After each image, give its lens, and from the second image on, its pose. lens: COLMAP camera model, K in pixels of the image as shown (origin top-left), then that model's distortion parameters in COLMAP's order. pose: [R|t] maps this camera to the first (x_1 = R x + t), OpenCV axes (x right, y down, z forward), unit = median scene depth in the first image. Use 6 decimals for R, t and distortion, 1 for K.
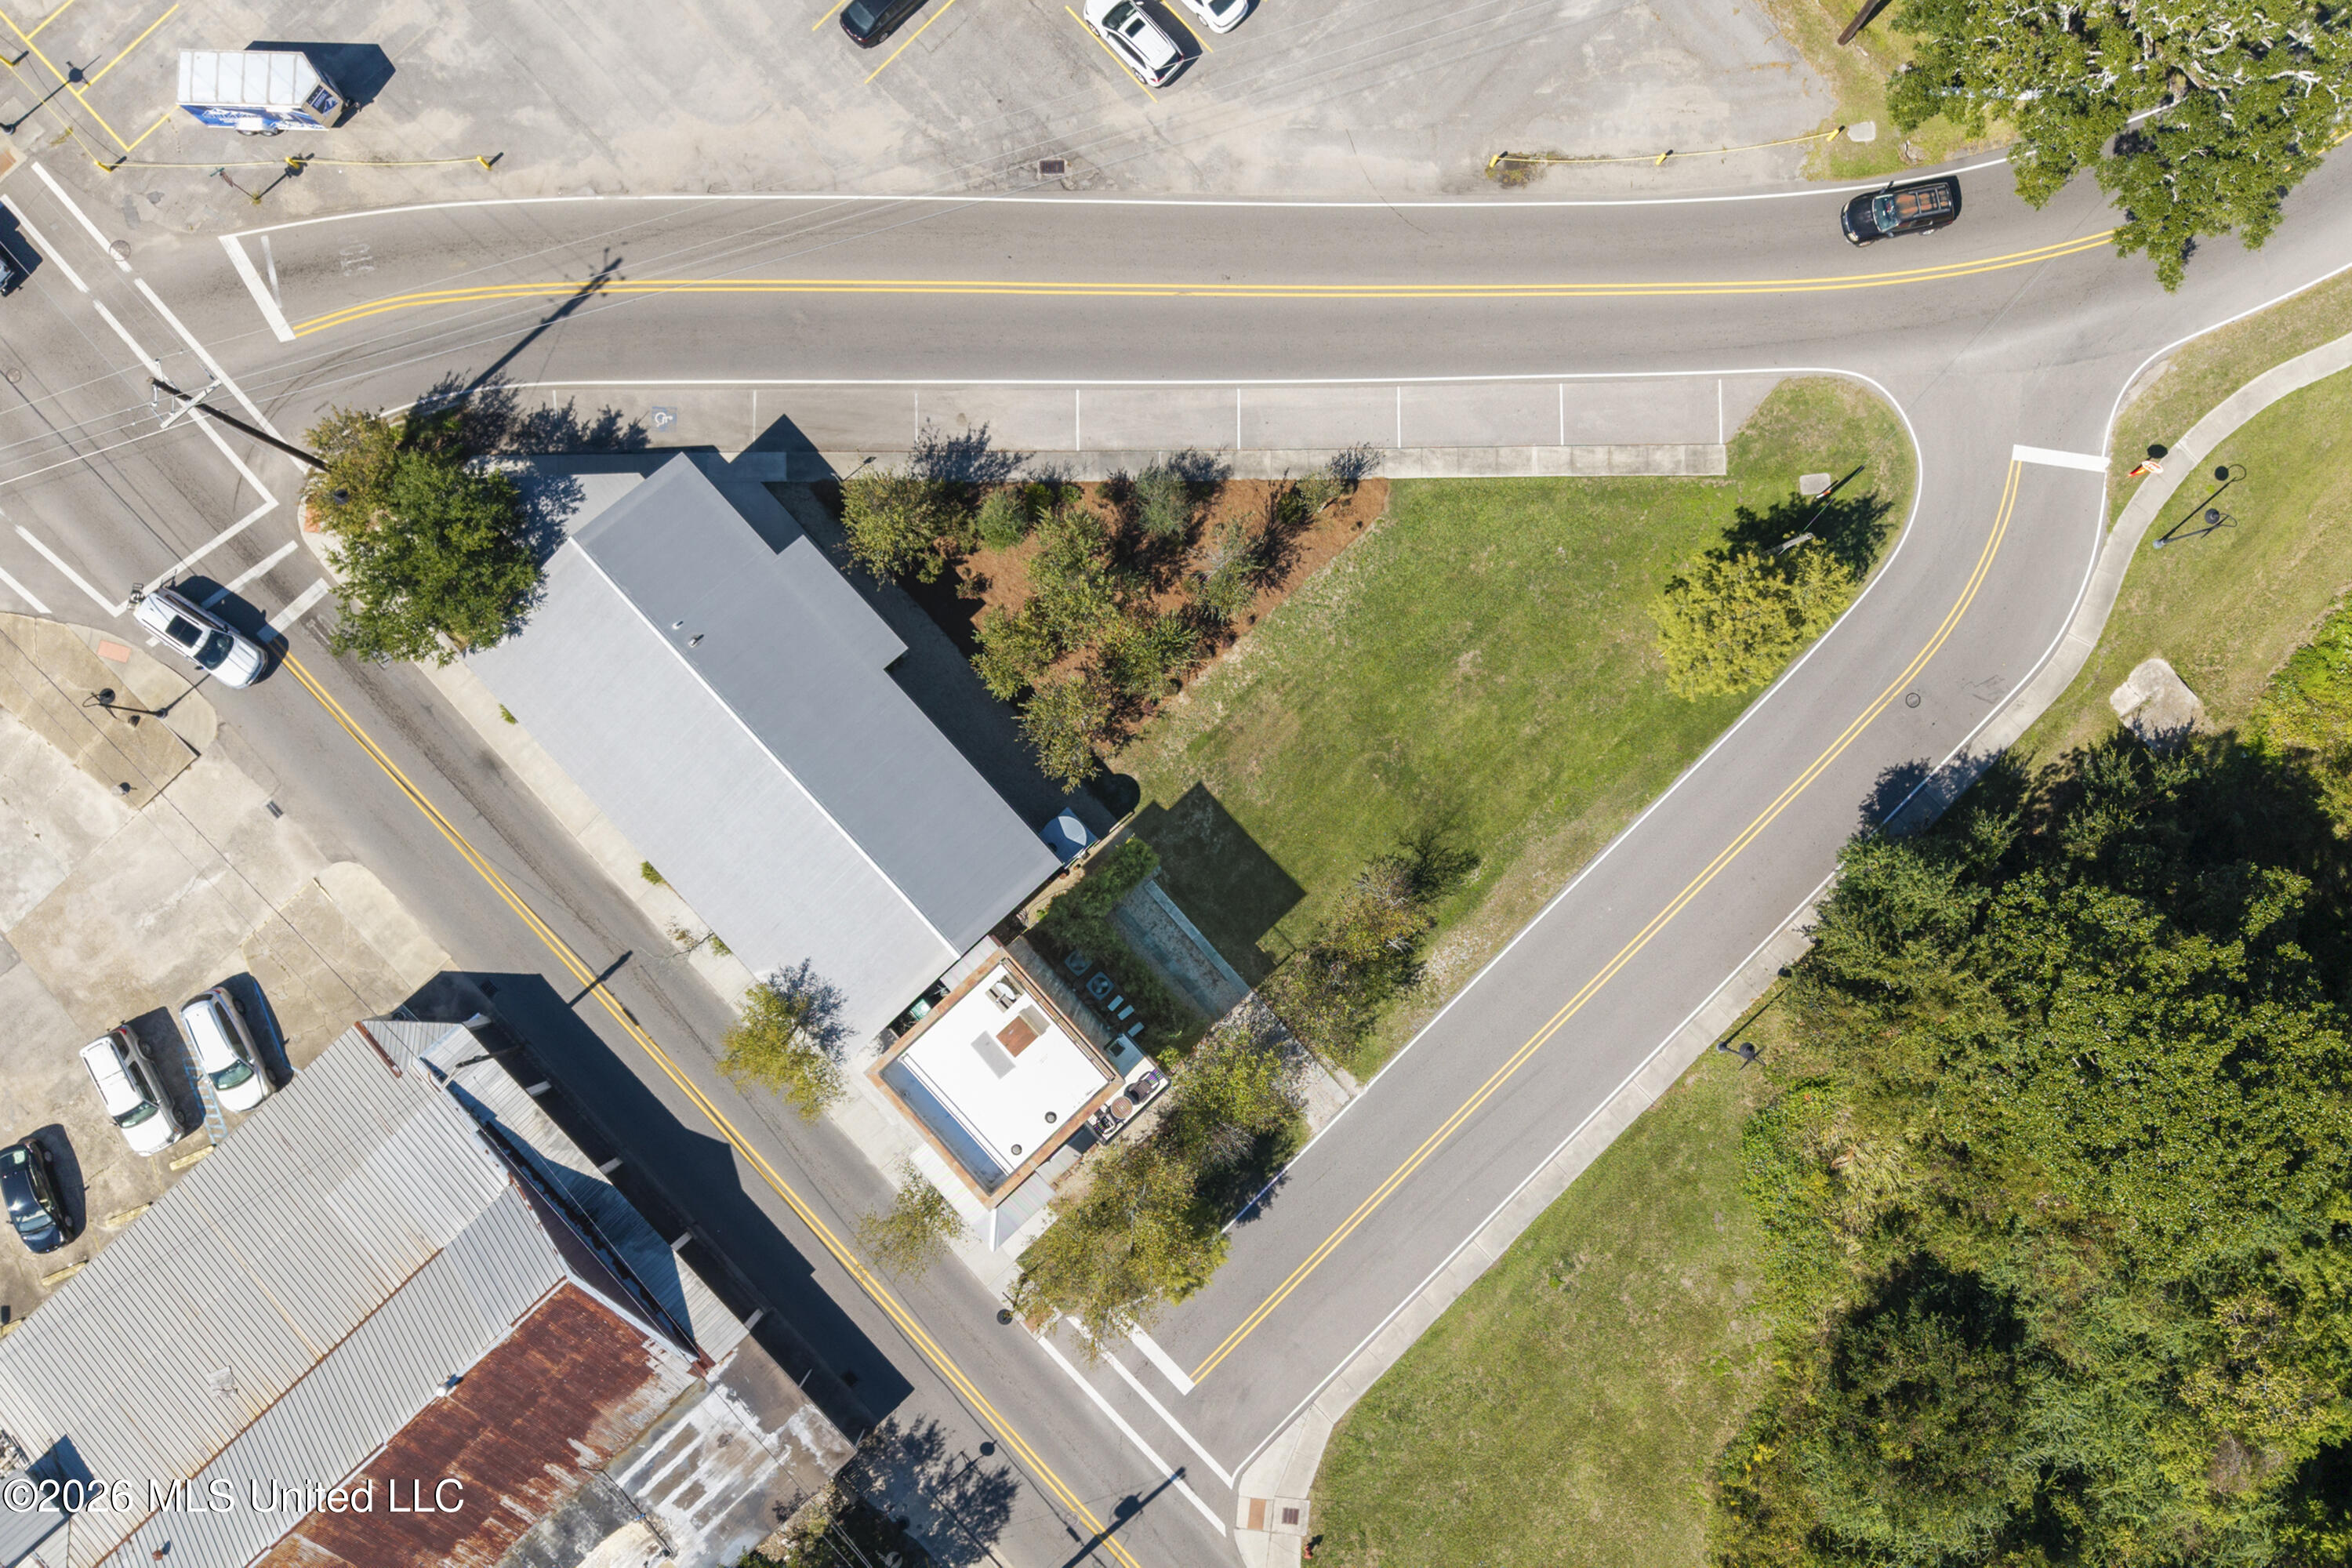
lens RADIAL K [[1870.3, 0, 1172.7], [0, 1870.3, 749.8], [0, 0, 1]] dist [0.076851, -0.122529]
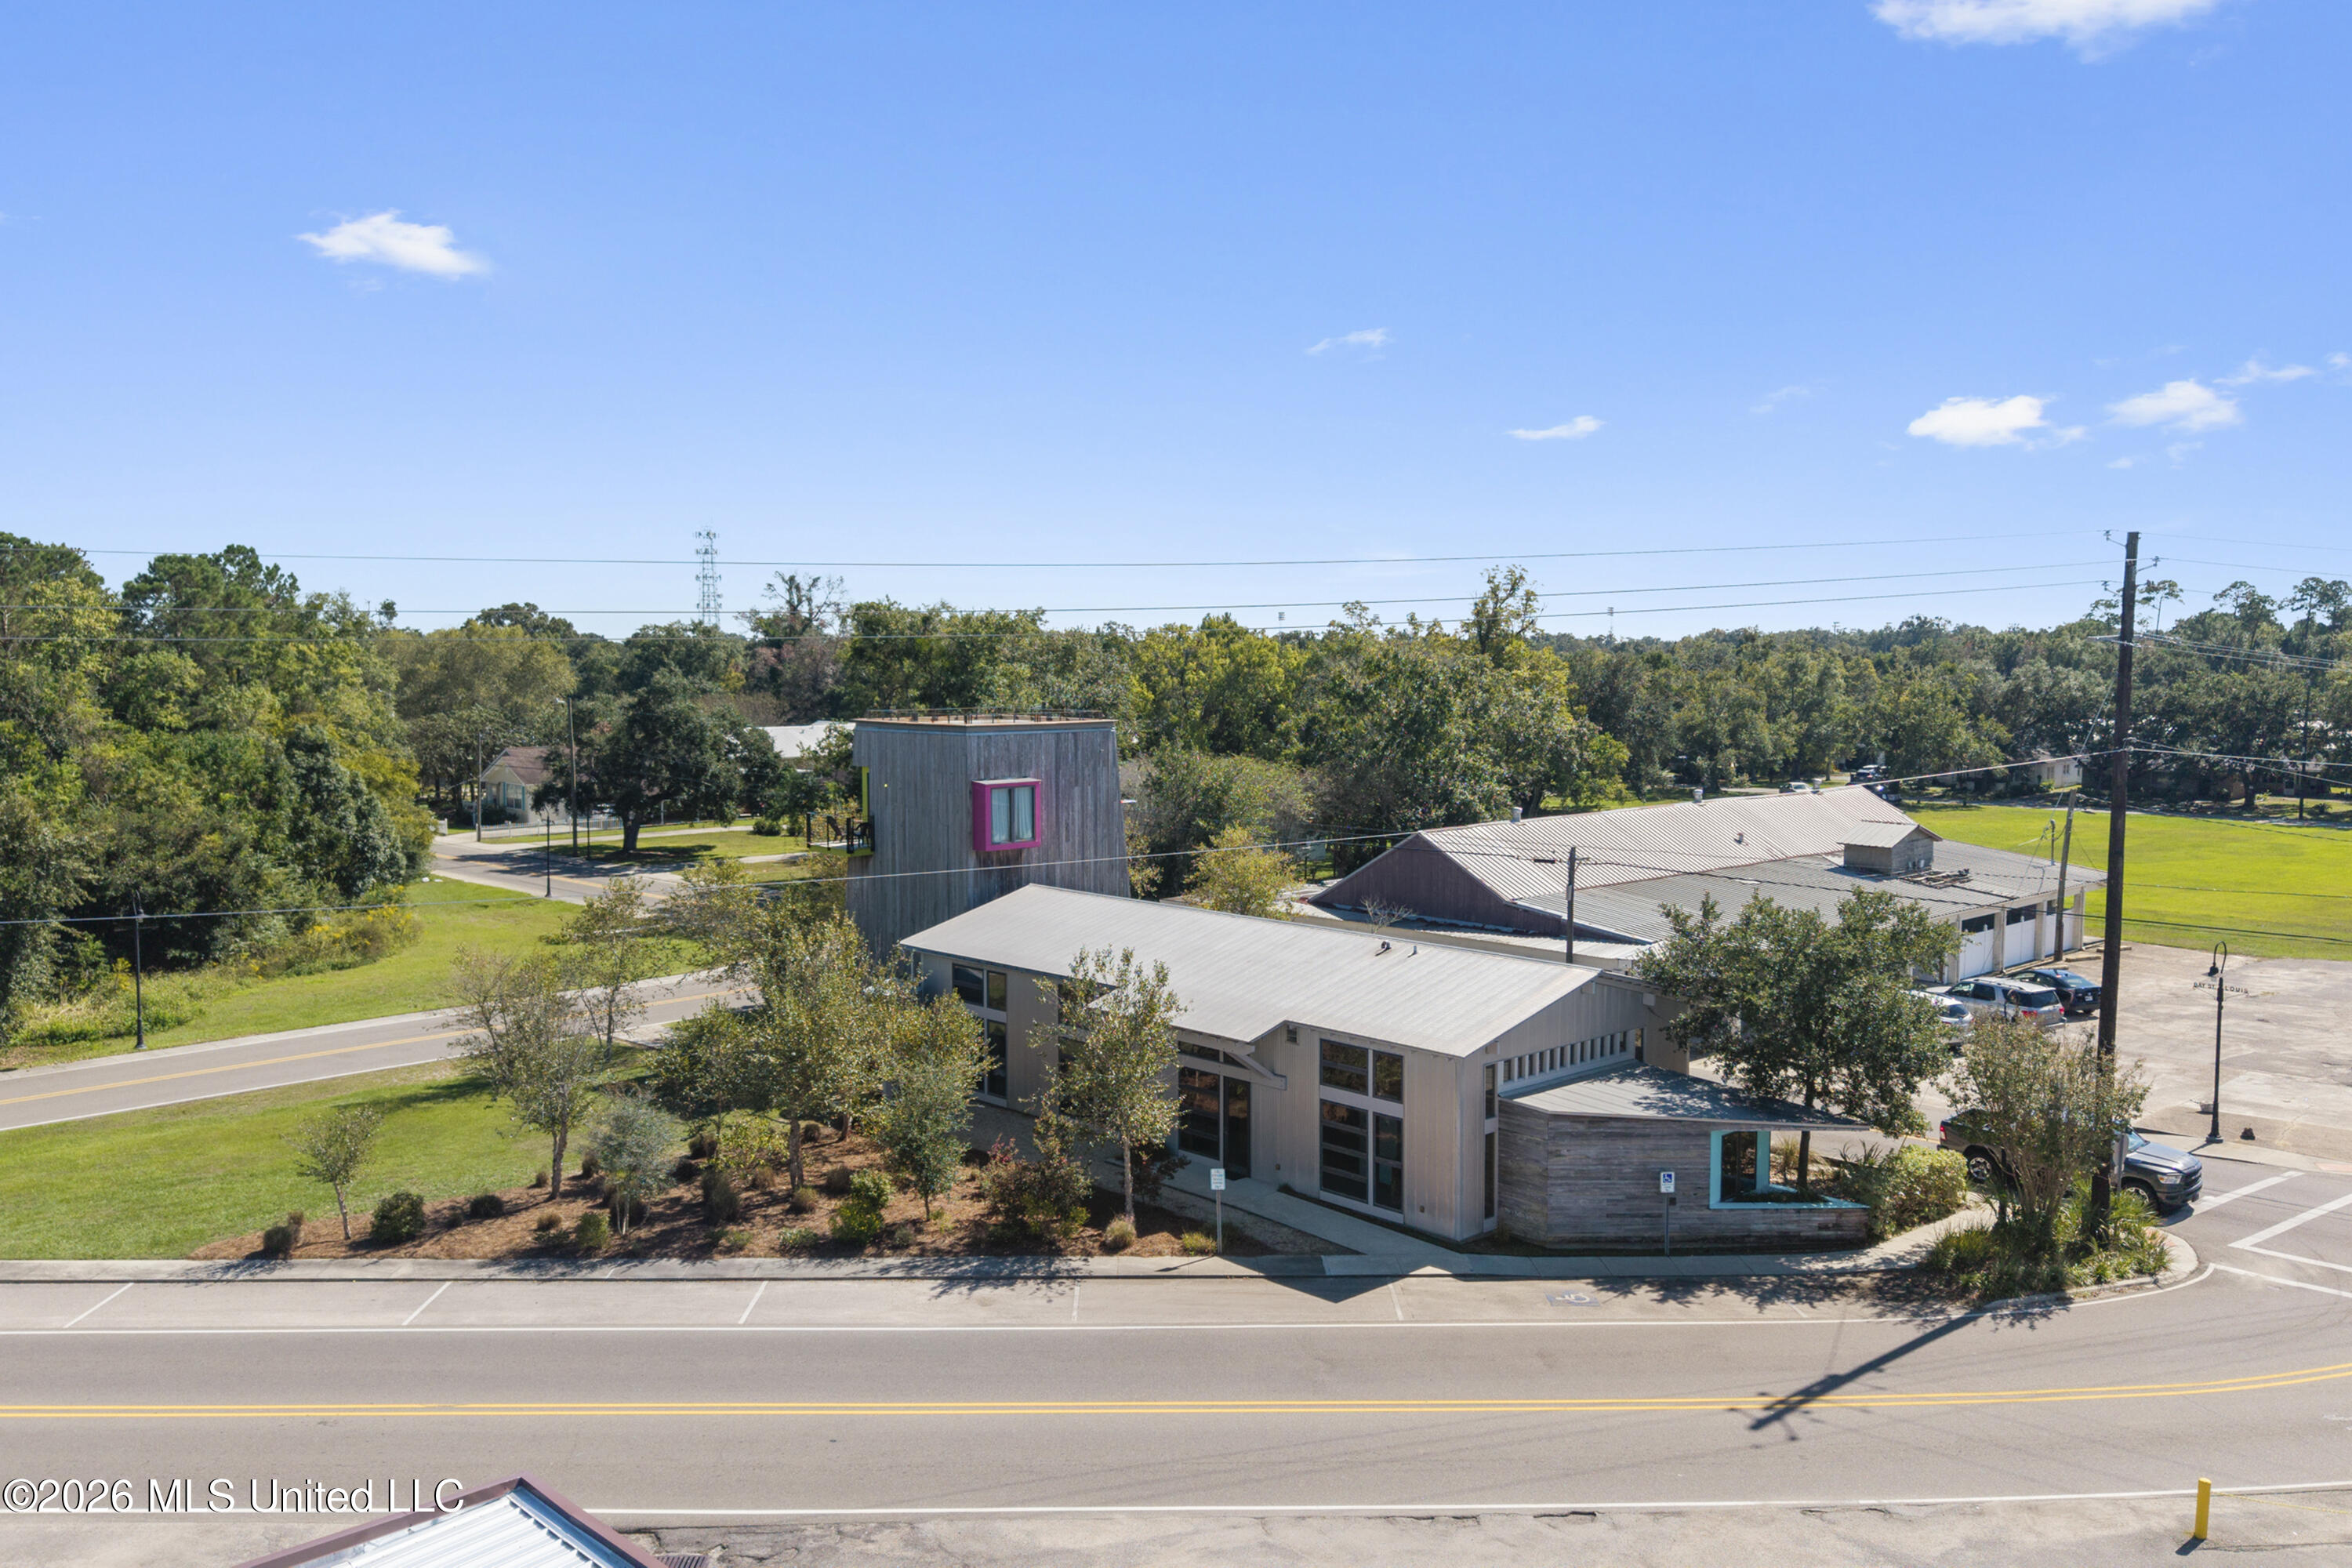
lens RADIAL K [[1873.7, 0, 1189.0], [0, 1873.7, 785.4], [0, 0, 1]] dist [0.027821, -0.008037]
pose [[-0.999934, -0.006200, -0.009647, -0.163714], [-0.009338, -0.048088, 0.998799, -0.679820], [-0.006657, 0.998824, 0.048027, 0.847282]]
